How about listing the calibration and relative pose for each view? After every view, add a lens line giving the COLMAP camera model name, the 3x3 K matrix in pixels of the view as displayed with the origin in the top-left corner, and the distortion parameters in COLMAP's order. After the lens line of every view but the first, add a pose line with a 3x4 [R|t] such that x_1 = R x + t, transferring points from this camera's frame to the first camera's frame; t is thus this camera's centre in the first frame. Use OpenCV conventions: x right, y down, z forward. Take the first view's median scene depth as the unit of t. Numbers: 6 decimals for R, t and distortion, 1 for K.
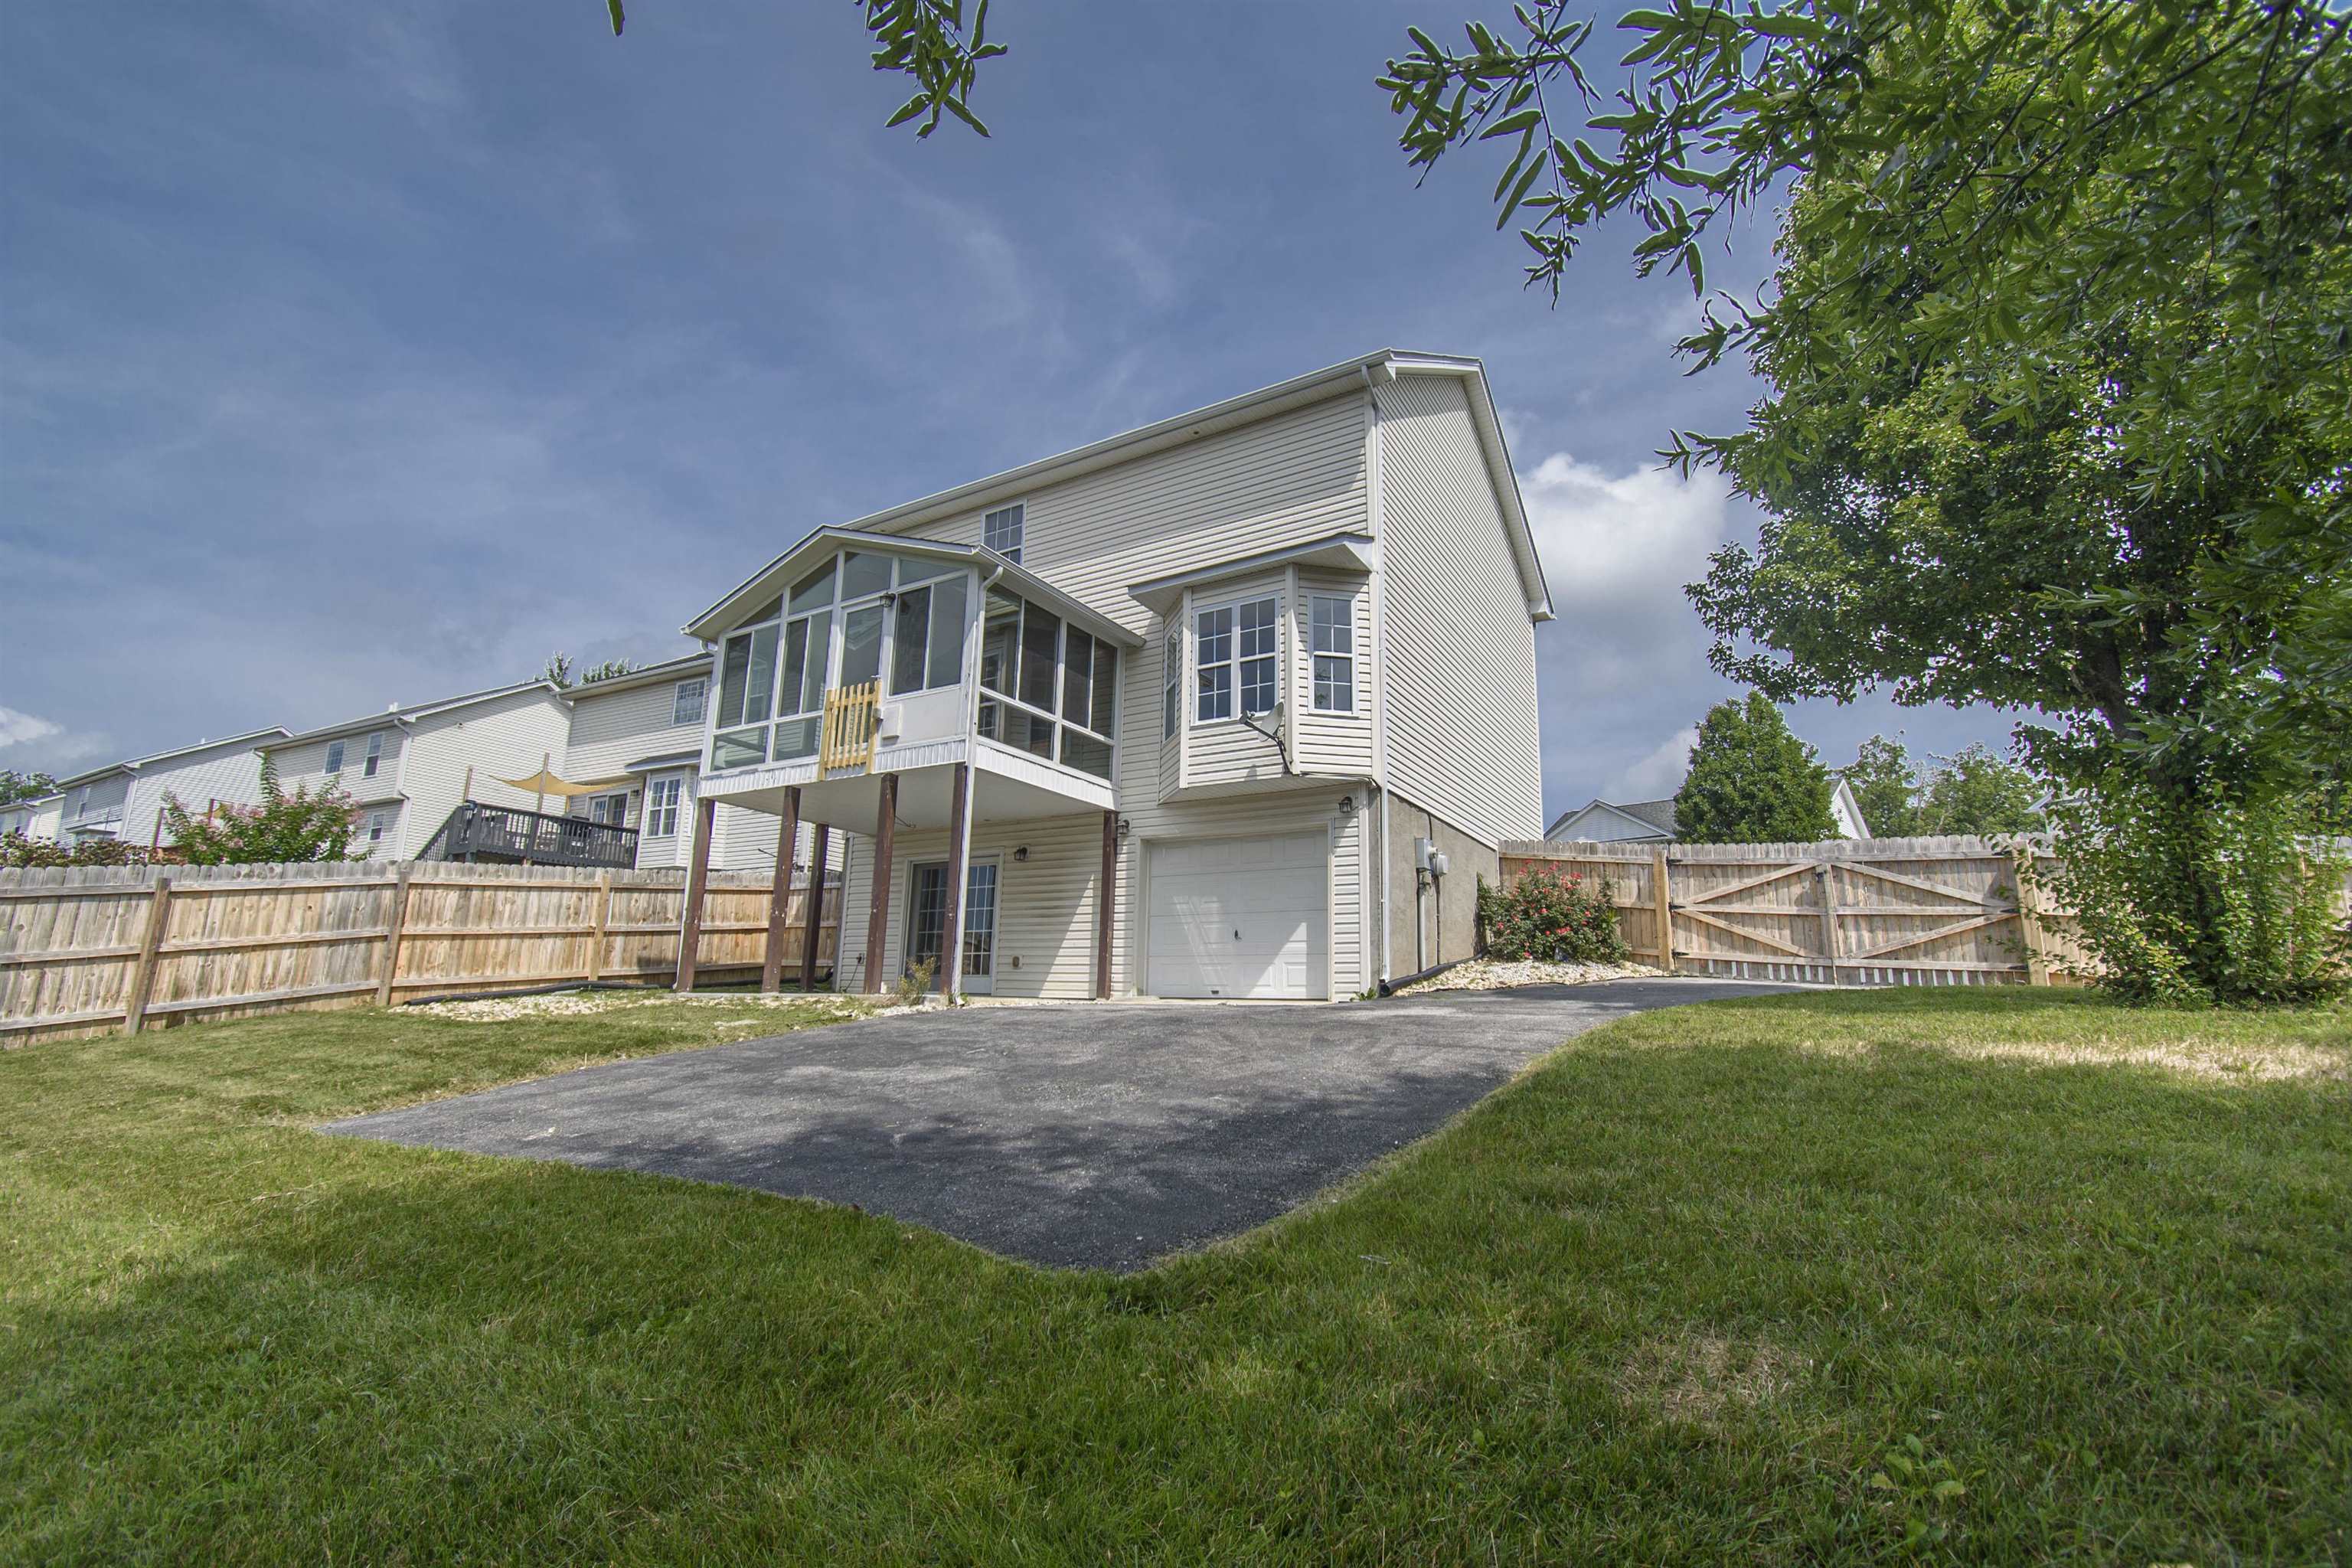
lens RADIAL K [[1044.6, 0, 1176.5], [0, 1044.6, 793.6], [0, 0, 1]] dist [0.018280, -0.022980]
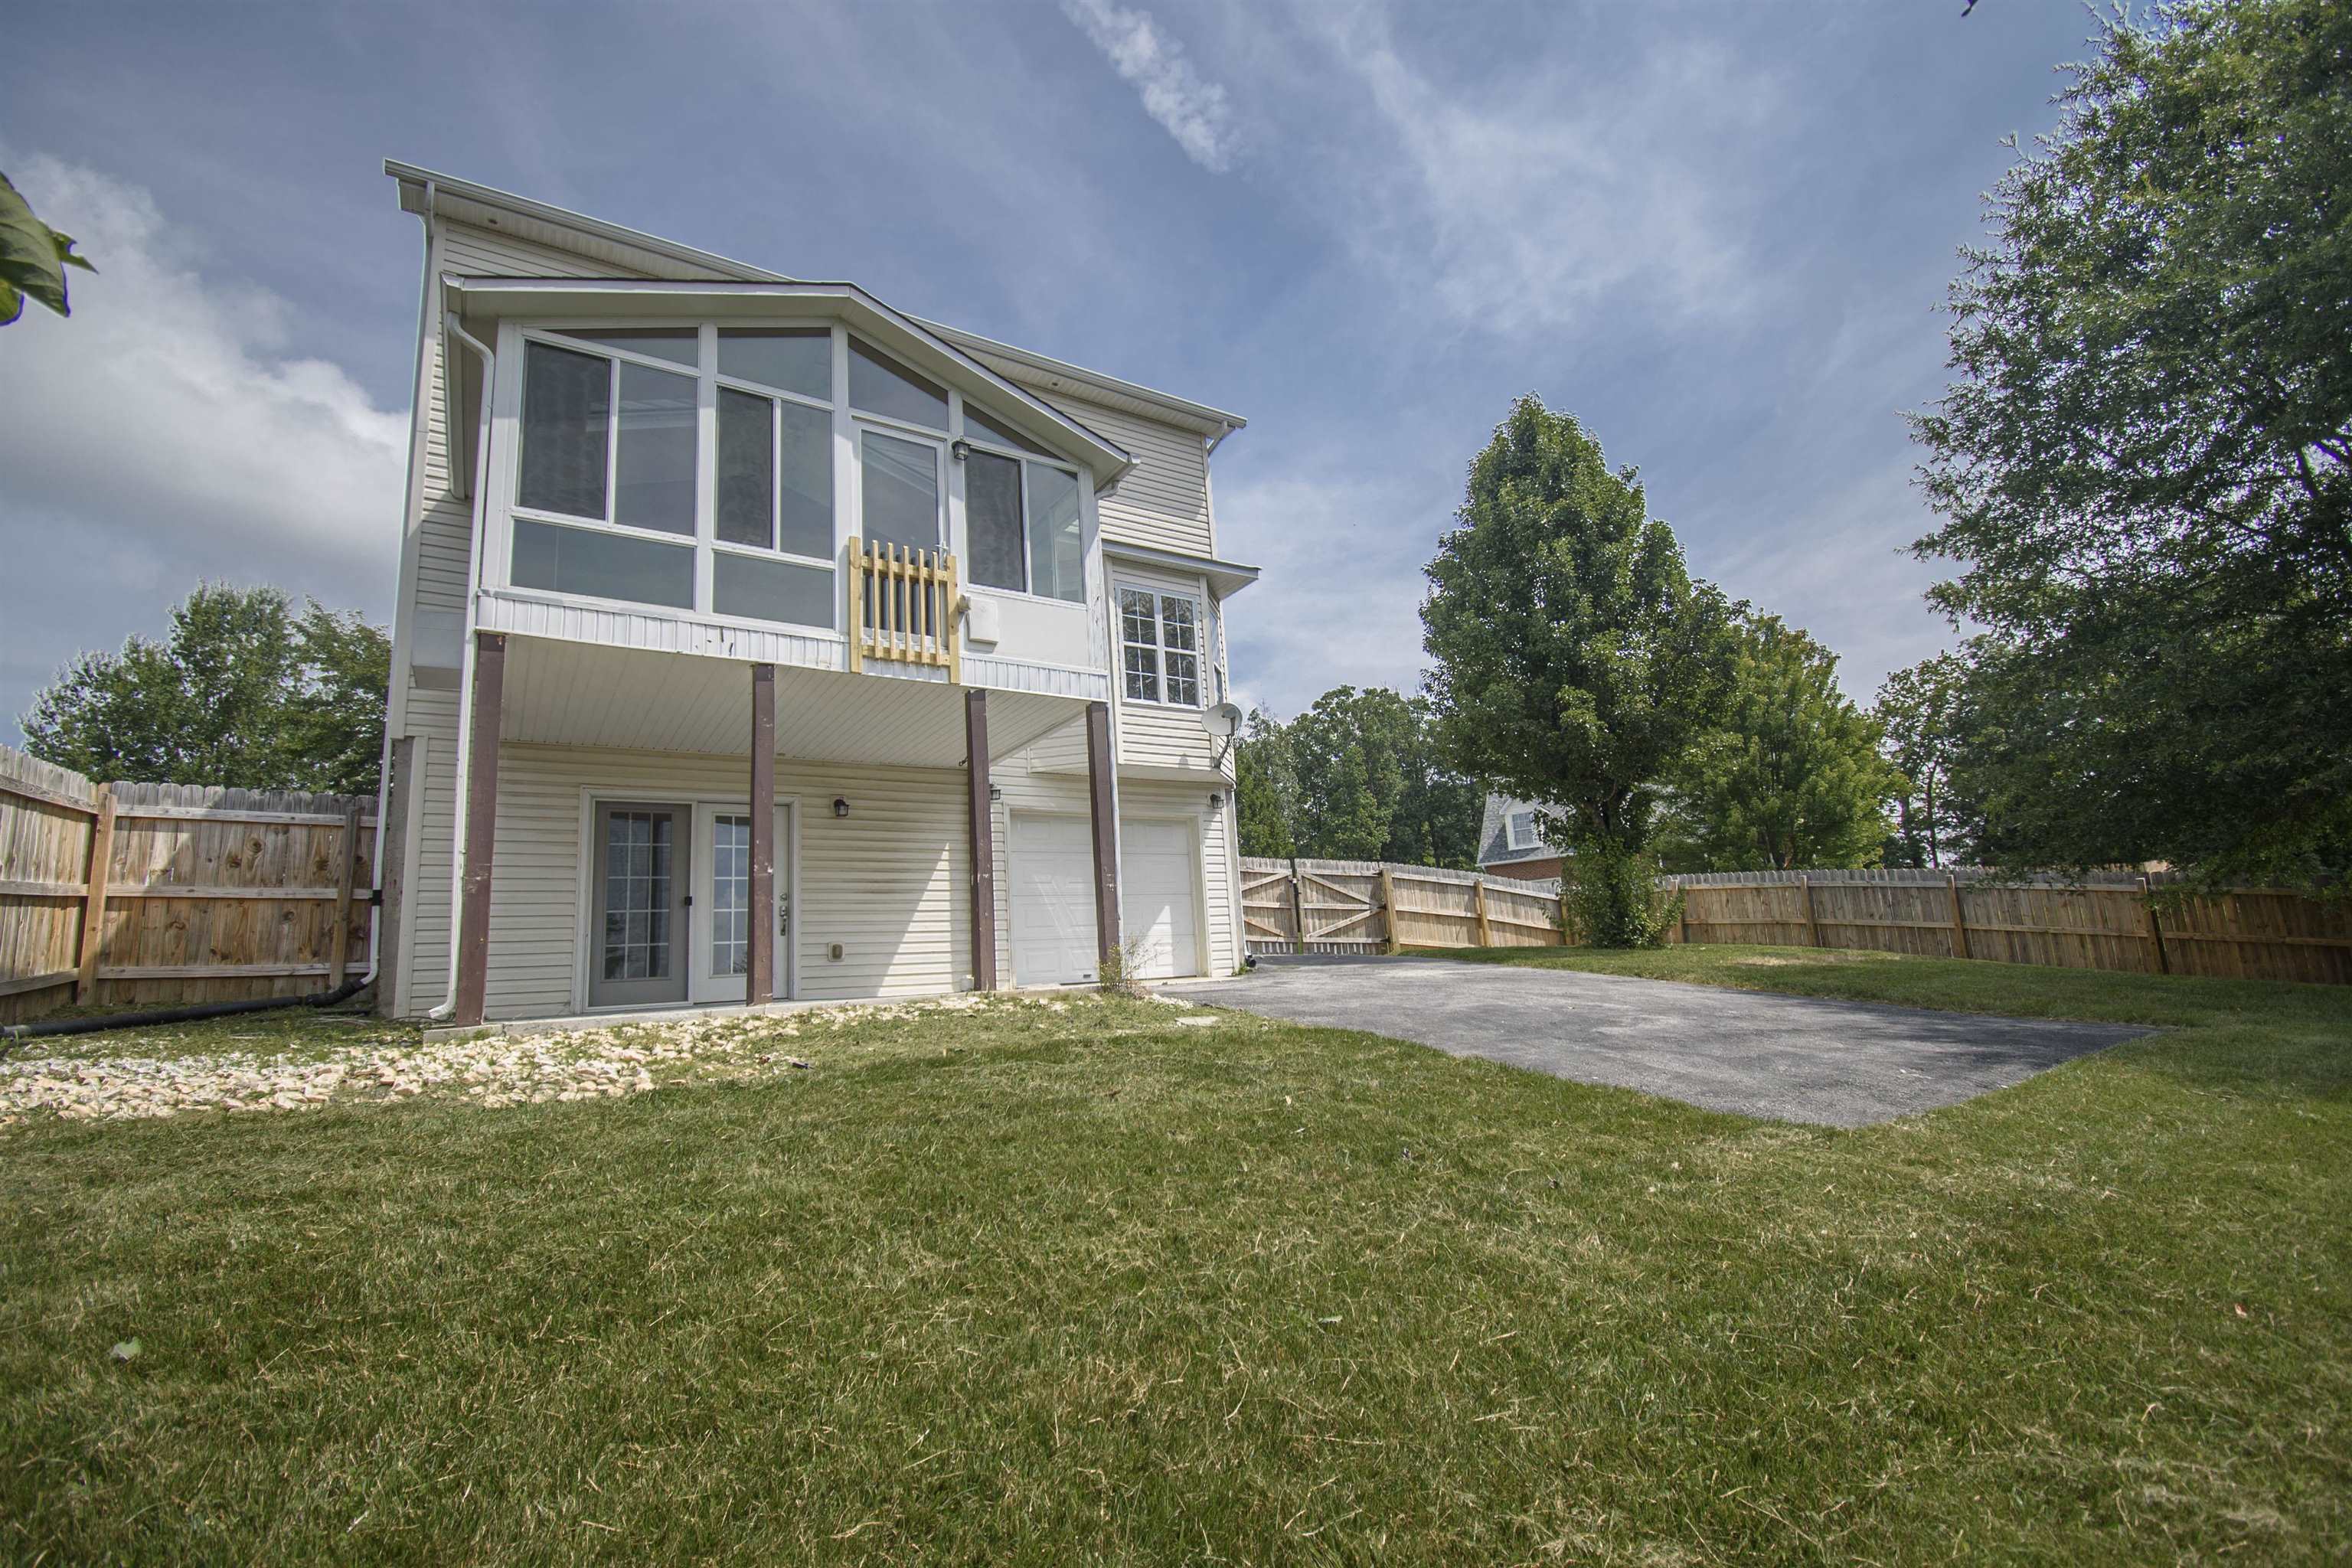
lens RADIAL K [[1044.6, 0, 1176.5], [0, 1044.6, 793.6], [0, 0, 1]] dist [0.018280, -0.022980]
pose [[0.421554, 0.119063, 0.898953, -0.771071], [-0.114970, 0.990360, -0.077256, 0.083335], [-0.899485, -0.070785, 0.431179, 0.493758]]
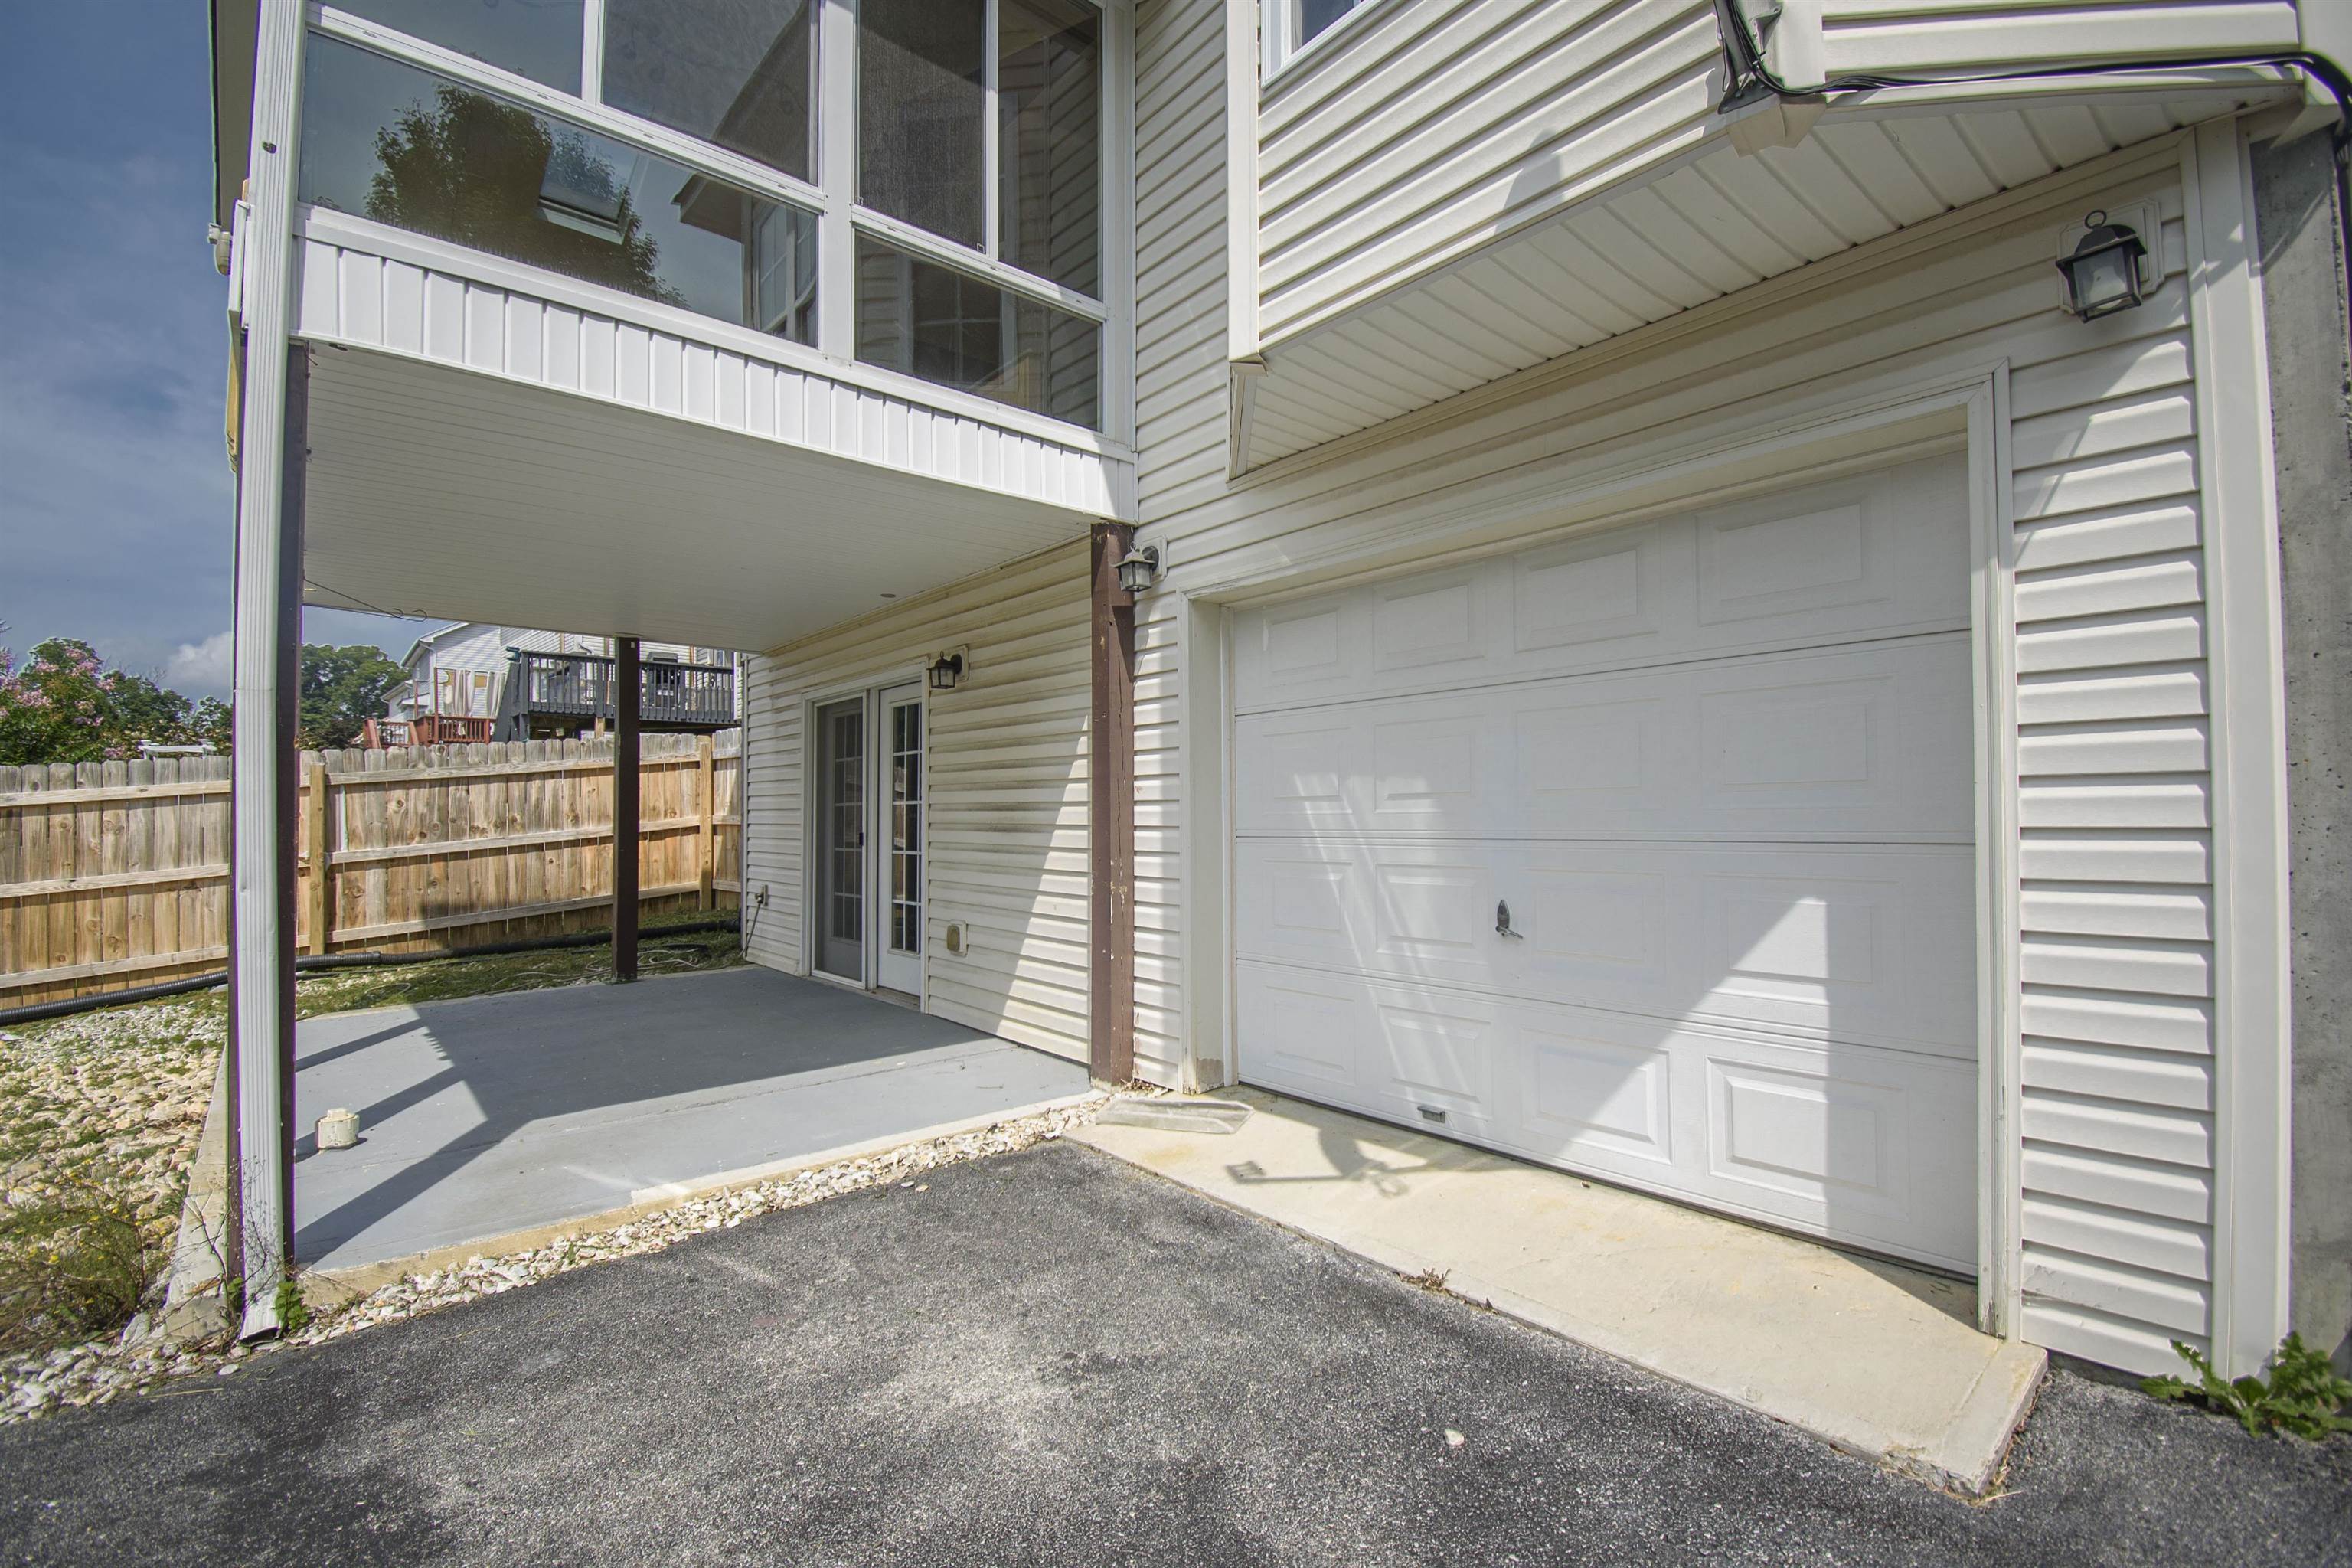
lens RADIAL K [[1044.6, 0, 1176.5], [0, 1044.6, 793.6], [0, 0, 1]] dist [0.018280, -0.022980]
pose [[0.950530, -0.036975, -0.308424, 0.058154], [0.093215, 0.981084, 0.169663, 0.046999], [0.296316, -0.190019, 0.935996, 0.689916]]
